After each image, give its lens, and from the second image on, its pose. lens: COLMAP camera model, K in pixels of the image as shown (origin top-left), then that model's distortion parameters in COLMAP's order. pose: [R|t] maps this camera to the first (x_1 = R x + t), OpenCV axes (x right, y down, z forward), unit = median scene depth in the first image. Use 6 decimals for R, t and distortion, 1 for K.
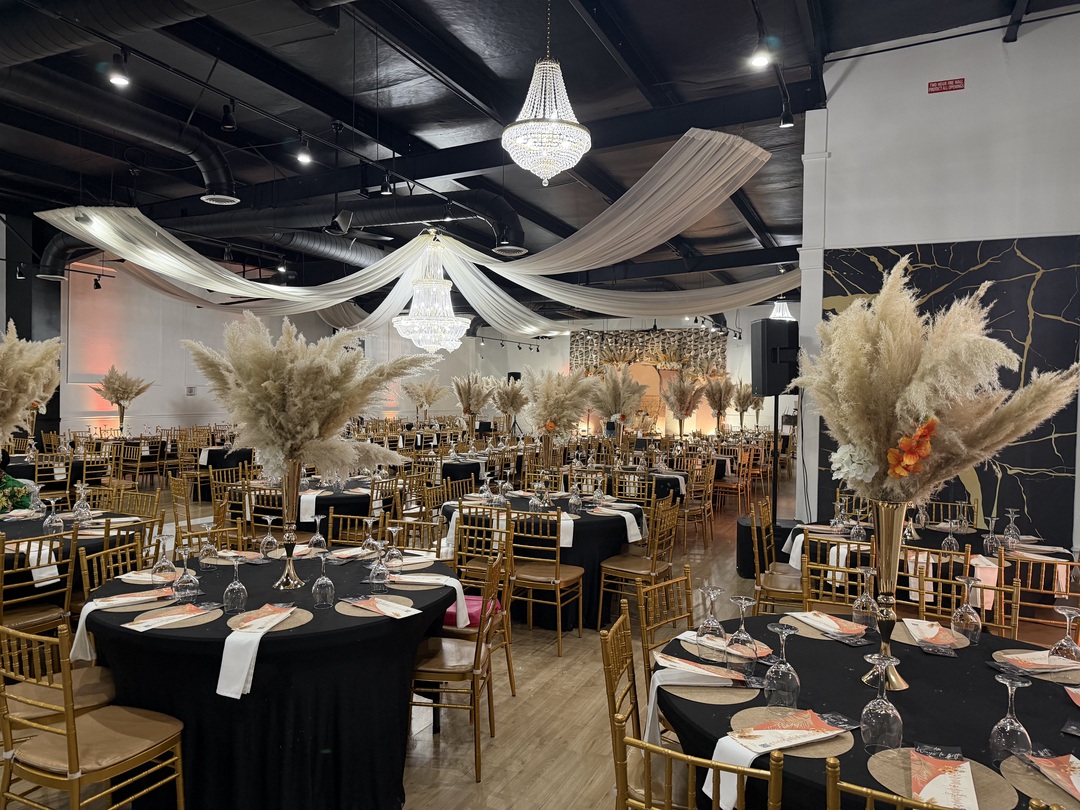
lens RADIAL K [[753.8, 0, 529.1], [0, 753.8, 408.3], [0, 0, 1]] dist [0.055316, -0.077699]
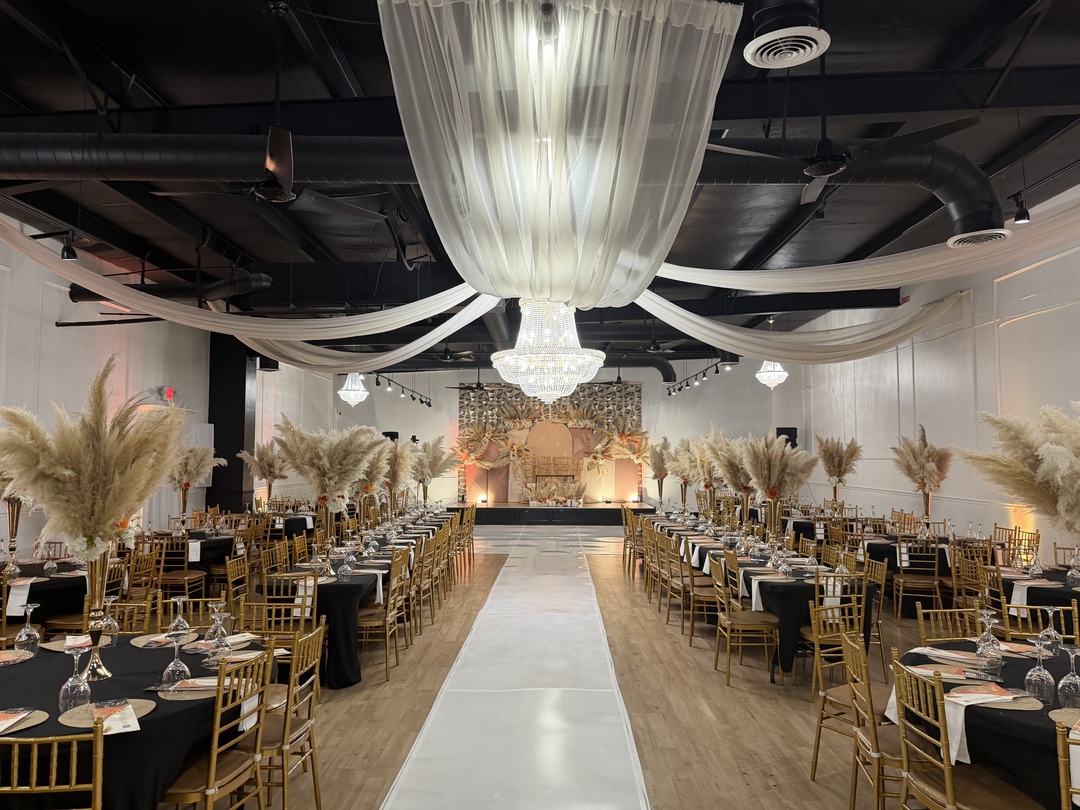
lens RADIAL K [[753.8, 0, 540.6], [0, 753.8, 410.5], [0, 0, 1]] dist [0.055316, -0.077699]
pose [[0.910028, 0.007693, 0.414476, -0.973028], [0.022671, 0.997408, -0.068288, -0.051139], [-0.413927, 0.071540, 0.907494, 0.891678]]
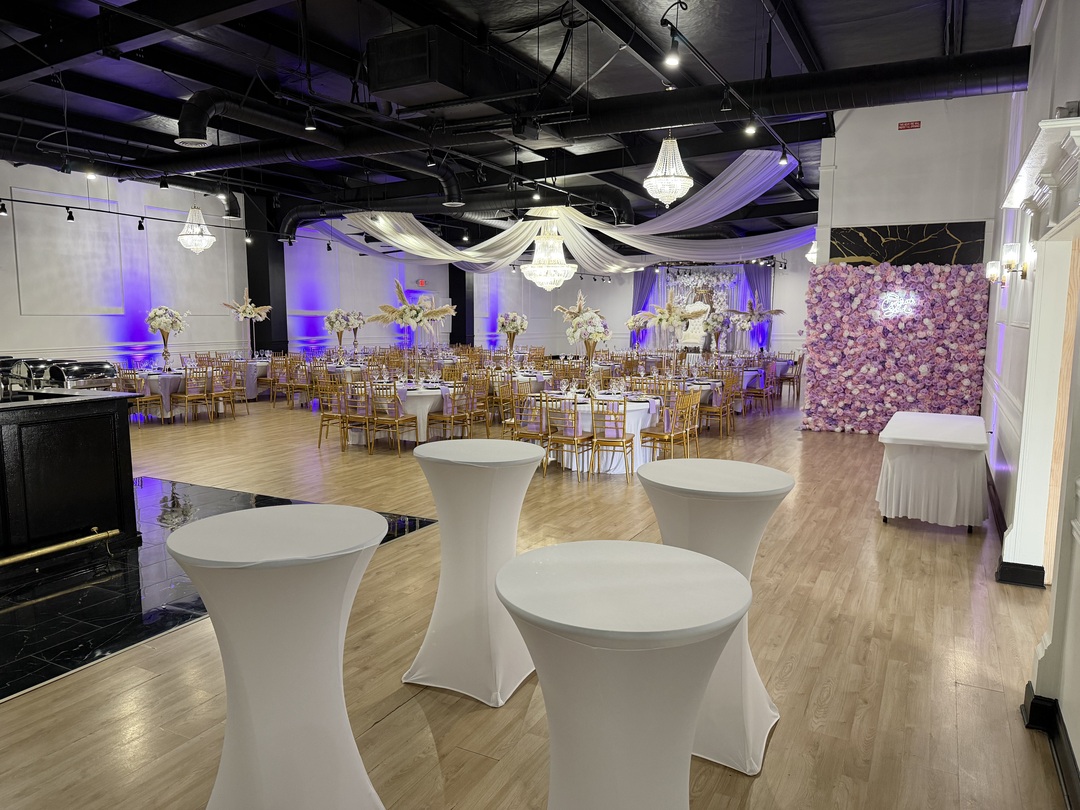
lens RADIAL K [[753.8, 0, 539.5], [0, 753.8, 412.6], [0, 0, 1]] dist [0.055316, -0.077699]
pose [[0.998960, -0.006701, -0.045094, -0.206732], [0.011525, 0.994128, 0.107592, -0.003808], [0.044109, -0.107999, 0.993172, -0.880380]]
